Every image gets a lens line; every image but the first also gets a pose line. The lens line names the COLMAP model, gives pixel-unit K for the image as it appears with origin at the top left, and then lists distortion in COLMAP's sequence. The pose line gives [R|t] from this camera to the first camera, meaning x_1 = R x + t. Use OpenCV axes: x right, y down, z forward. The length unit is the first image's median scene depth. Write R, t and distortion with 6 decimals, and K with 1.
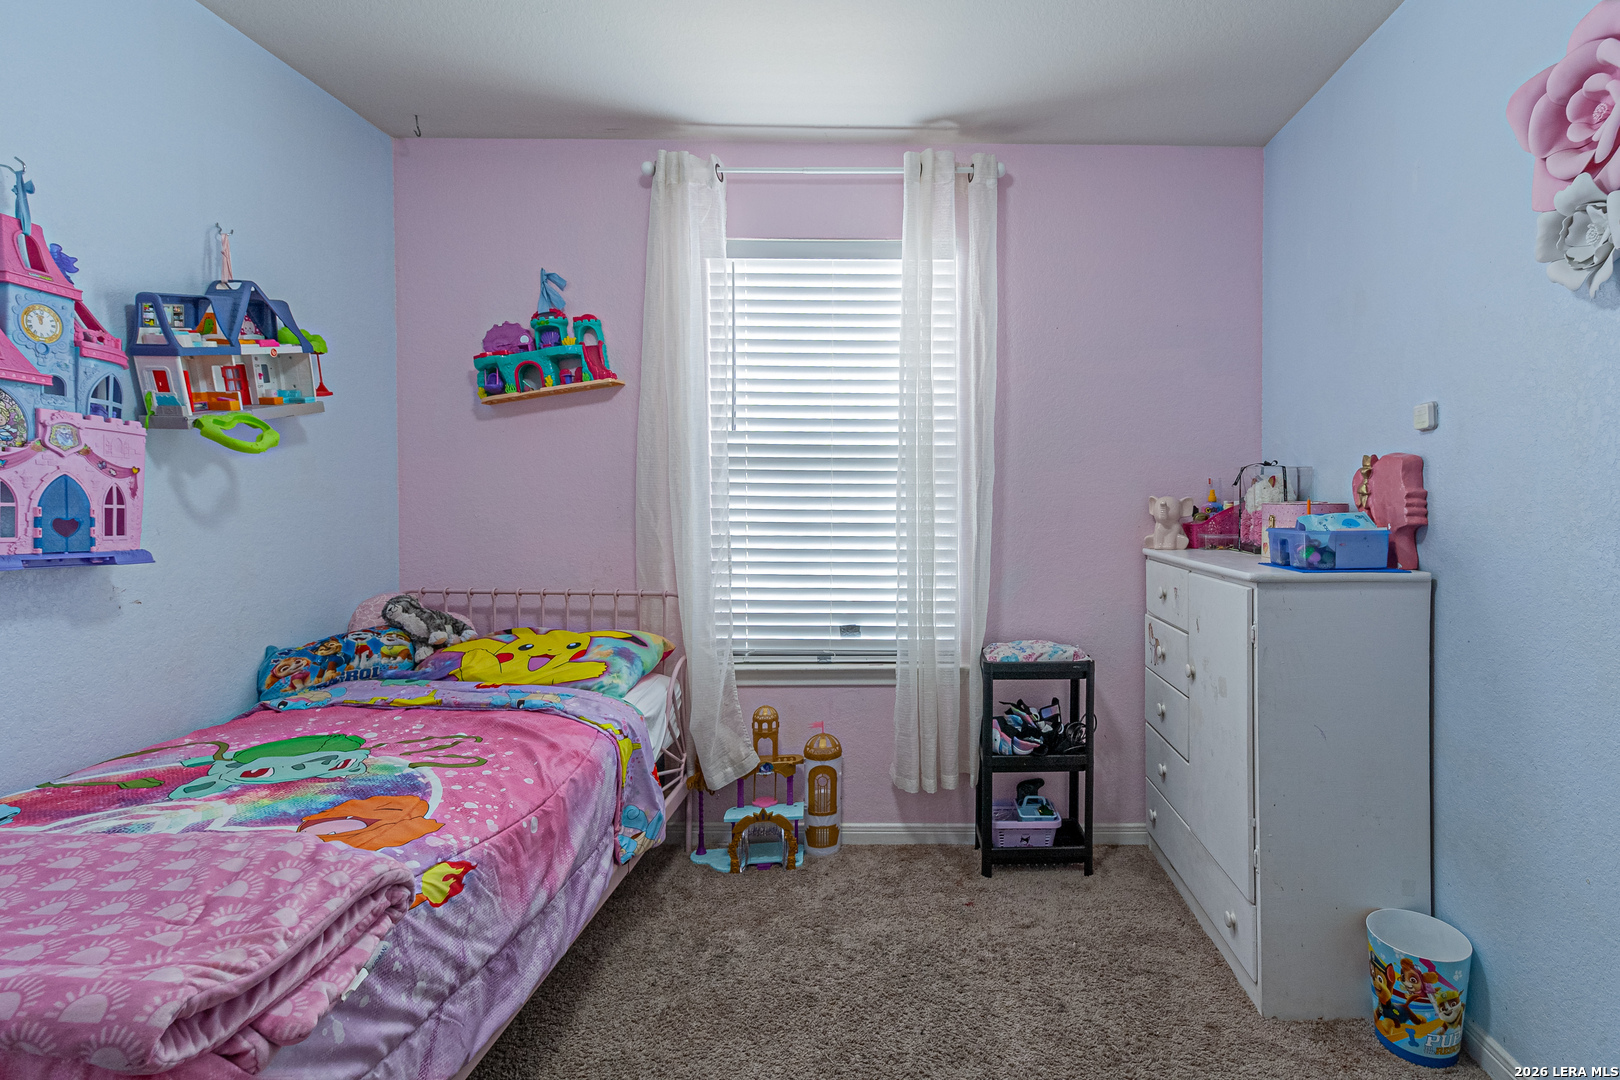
lens RADIAL K [[810.2, 0, 822.5], [0, 810.2, 538.6], [0, 0, 1]] dist [0.006667, -0.002098]
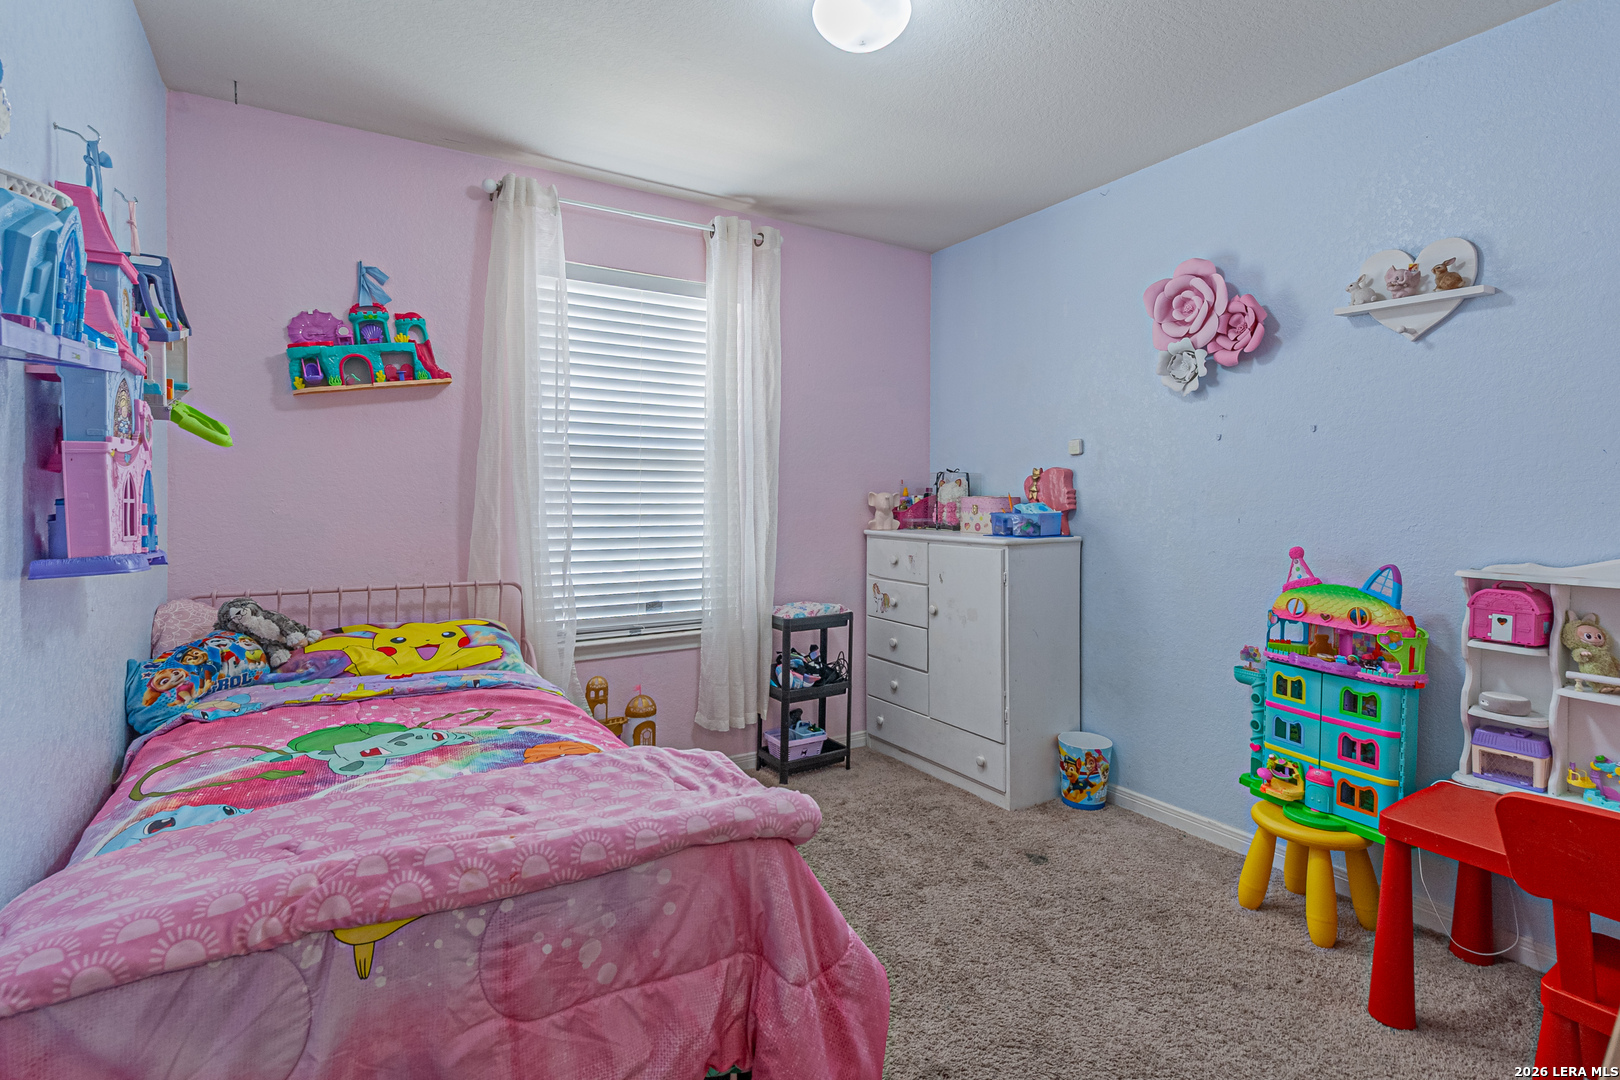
lens RADIAL K [[764.7, 0, 810.1], [0, 764.7, 536.2], [0, 0, 1]] dist [-0.004797, 0.000601]
pose [[0.862145, -0.027726, 0.505903, -0.411871], [0.024510, 0.999615, 0.013014, 0.003844], [-0.506069, 0.001179, 0.862492, -0.089041]]
